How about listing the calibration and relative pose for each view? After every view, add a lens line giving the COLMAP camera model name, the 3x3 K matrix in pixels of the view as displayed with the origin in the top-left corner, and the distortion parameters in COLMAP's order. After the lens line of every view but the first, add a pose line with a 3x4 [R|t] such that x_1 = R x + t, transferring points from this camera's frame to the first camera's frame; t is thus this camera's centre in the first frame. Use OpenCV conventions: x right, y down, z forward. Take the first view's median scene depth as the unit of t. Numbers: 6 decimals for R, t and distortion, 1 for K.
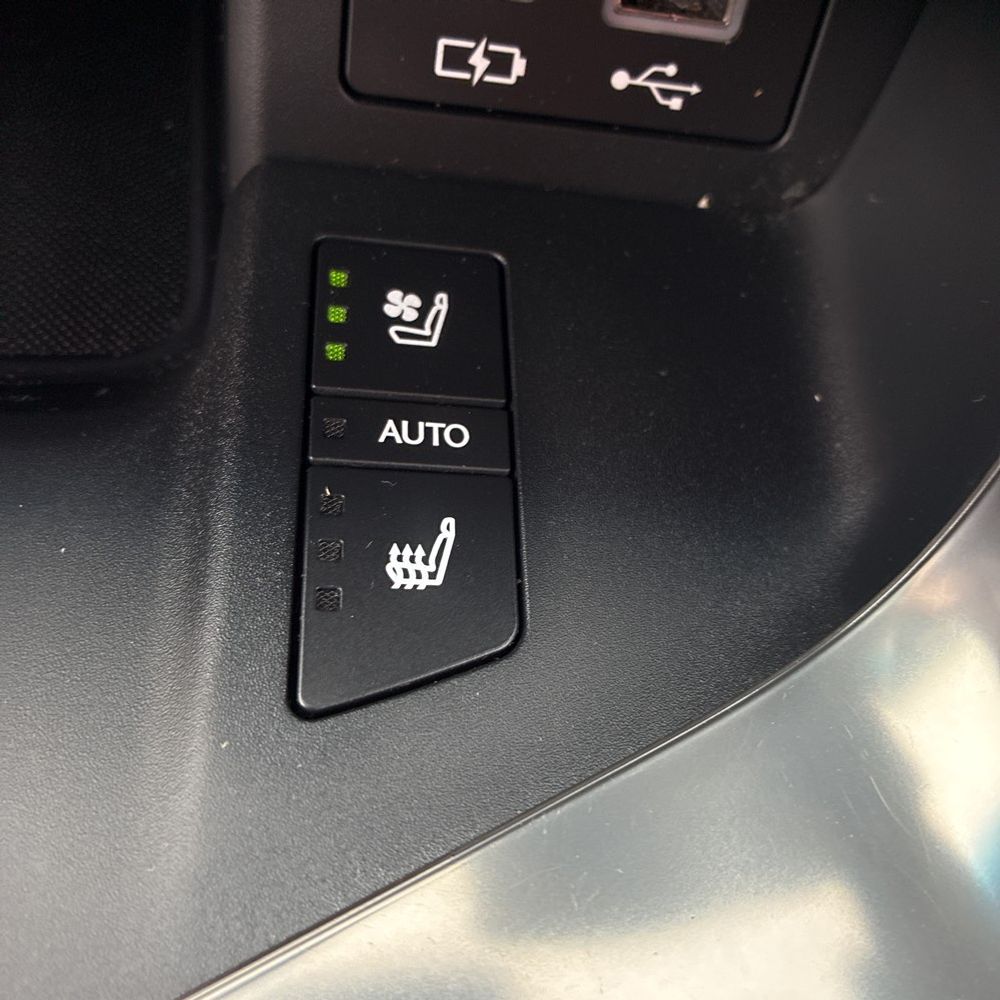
lens RADIAL K [[1160.8, 0, 500.2], [0, 1160.8, 490.3], [0, 0, 1]] dist [0.083322, -0.331129]
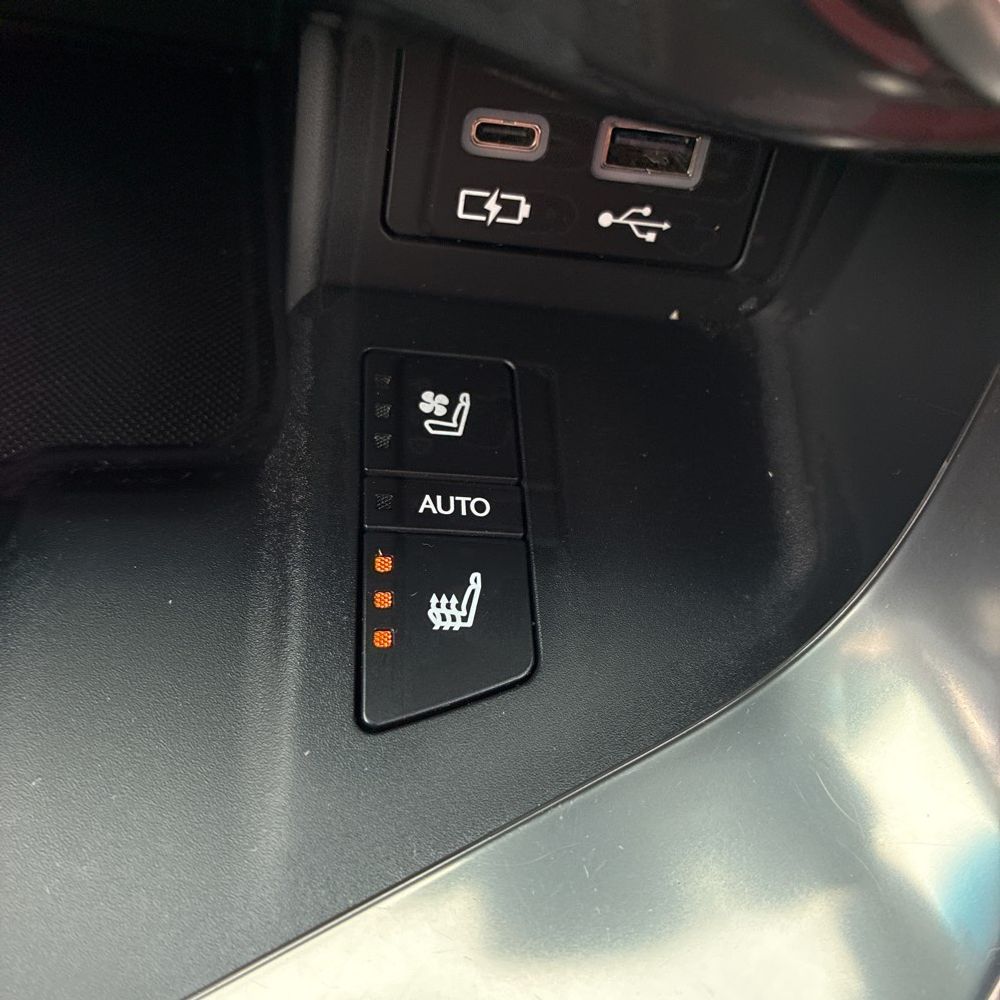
lens RADIAL K [[1380.9, 0, 500.0], [0, 1380.9, 500.0], [0, 0, 1]] dist [0.320332, -2.075306]
pose [[0.998962, -0.011416, 0.044090, -0.084412], [0.014155, 0.997955, -0.062334, 0.038985], [-0.043288, 0.062894, 0.997081, -0.491699]]
